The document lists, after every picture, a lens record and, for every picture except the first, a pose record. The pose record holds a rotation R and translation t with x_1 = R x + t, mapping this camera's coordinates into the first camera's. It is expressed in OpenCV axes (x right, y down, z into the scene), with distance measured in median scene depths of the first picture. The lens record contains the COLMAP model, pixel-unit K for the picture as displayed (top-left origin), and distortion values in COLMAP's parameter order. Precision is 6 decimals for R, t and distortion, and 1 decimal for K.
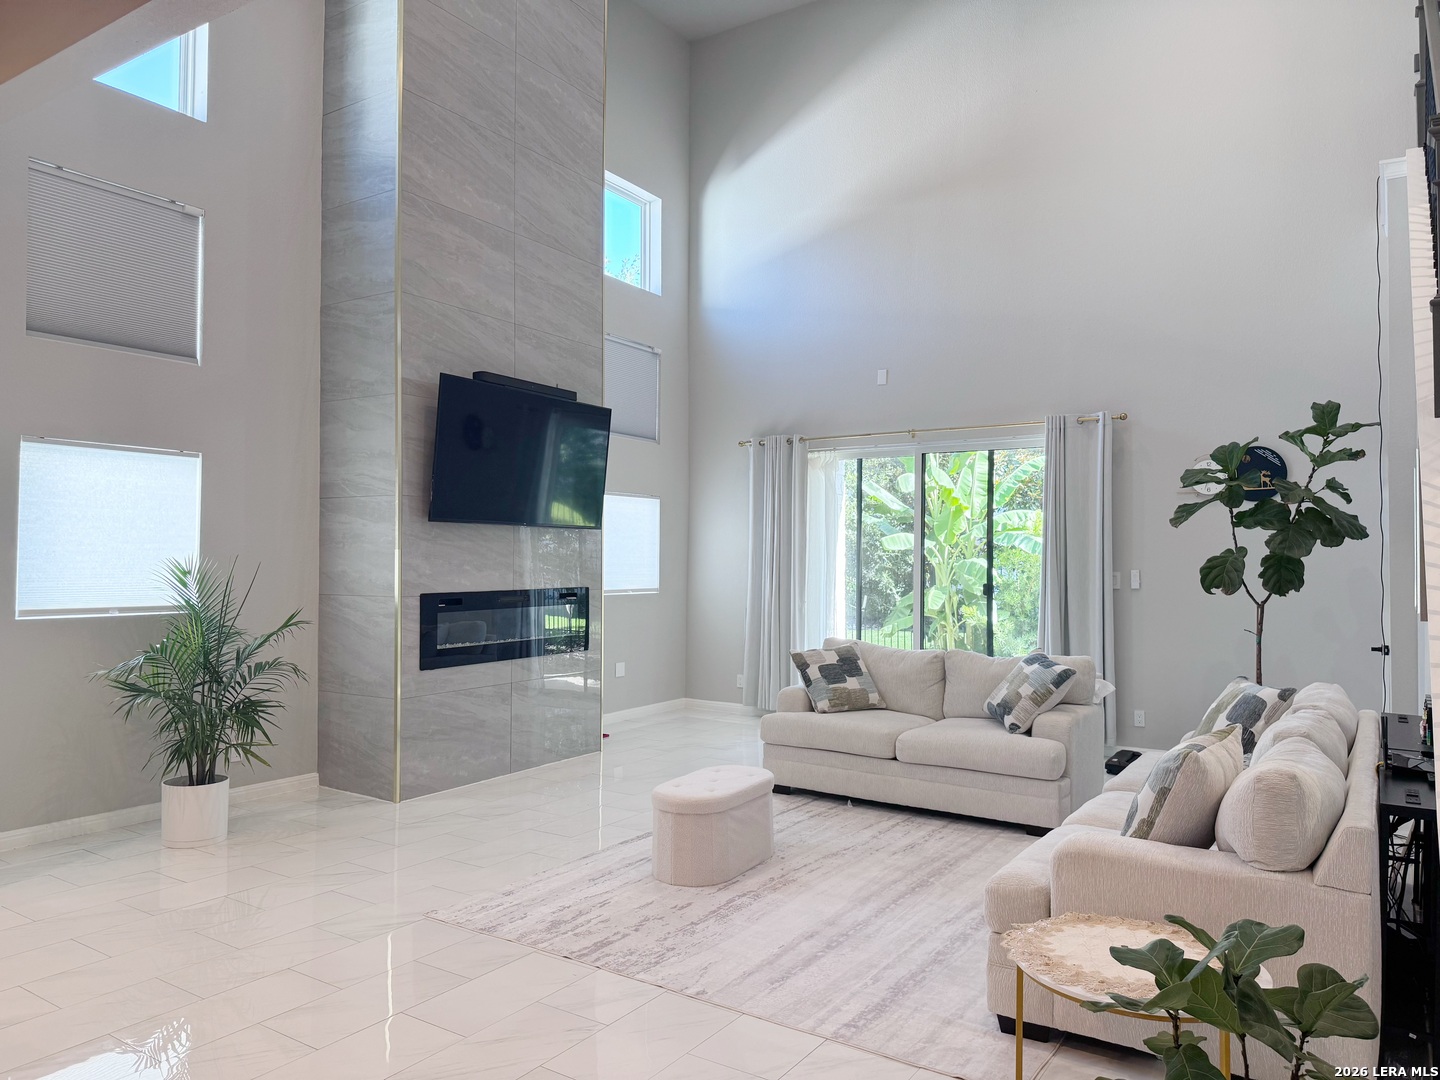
lens RADIAL K [[998.8, 0, 717.1], [0, 998.8, 545.0], [0, 0, 1]] dist [0.184357, -0.349288]
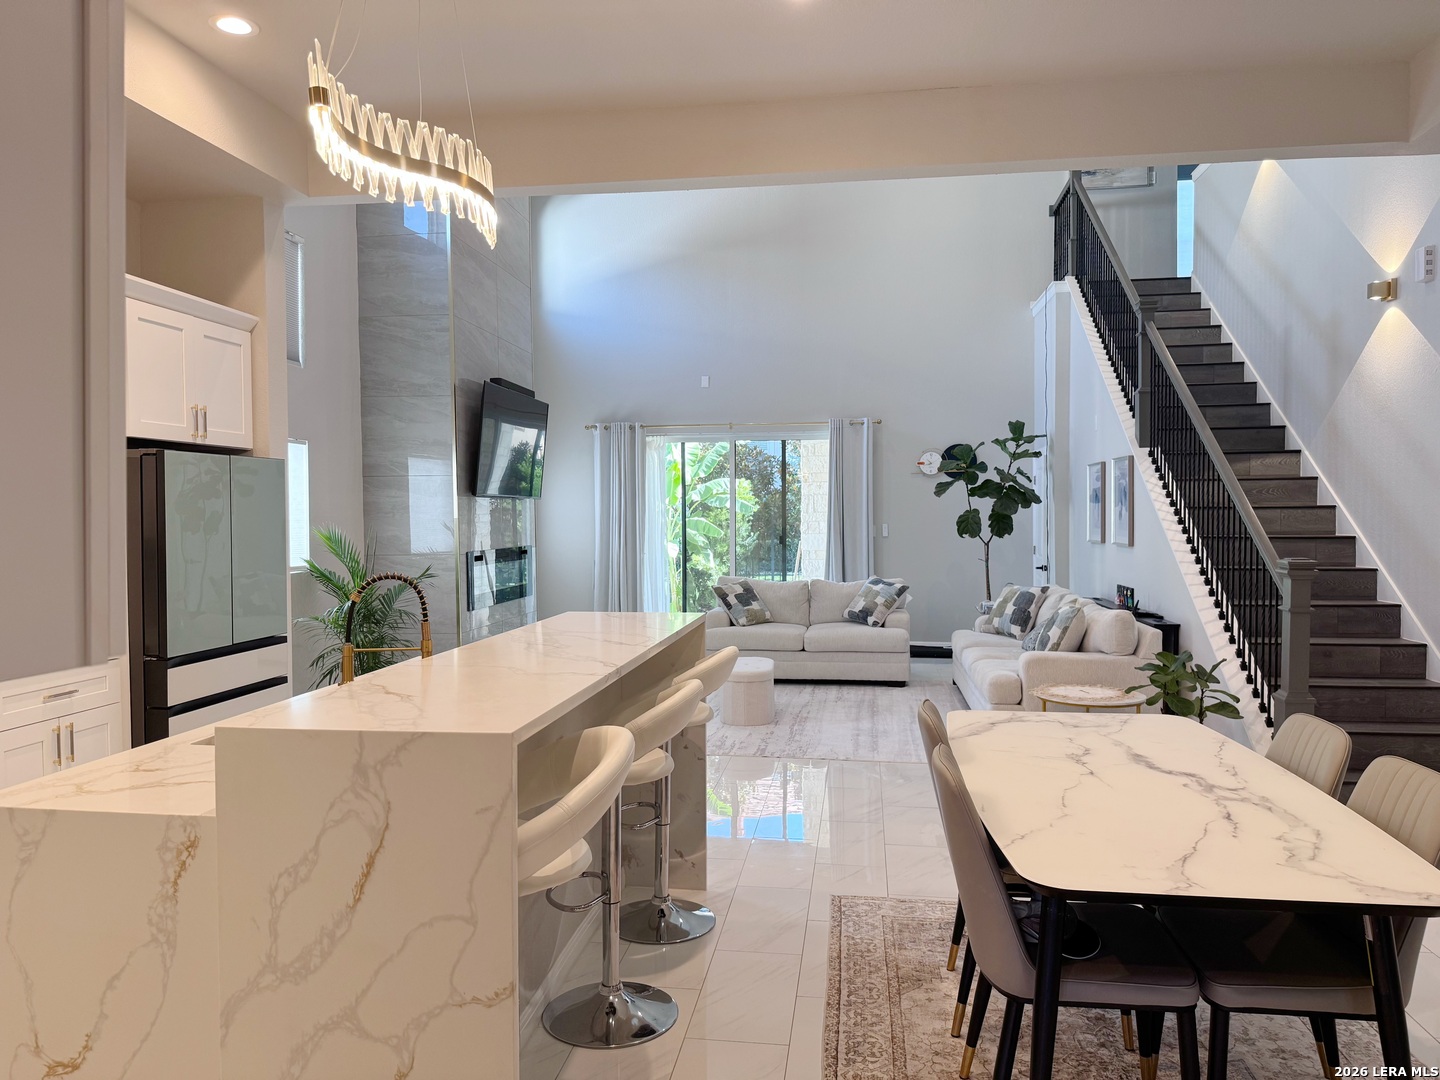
lens RADIAL K [[1002.8, 0, 717.1], [0, 1002.8, 542.0], [0, 0, 1]] dist [0.146795, -0.252265]
pose [[0.904606, -0.024519, 0.425543, -0.556830], [0.007753, 0.999125, 0.041089, -0.014839], [-0.426179, -0.033870, 0.904005, -0.297961]]
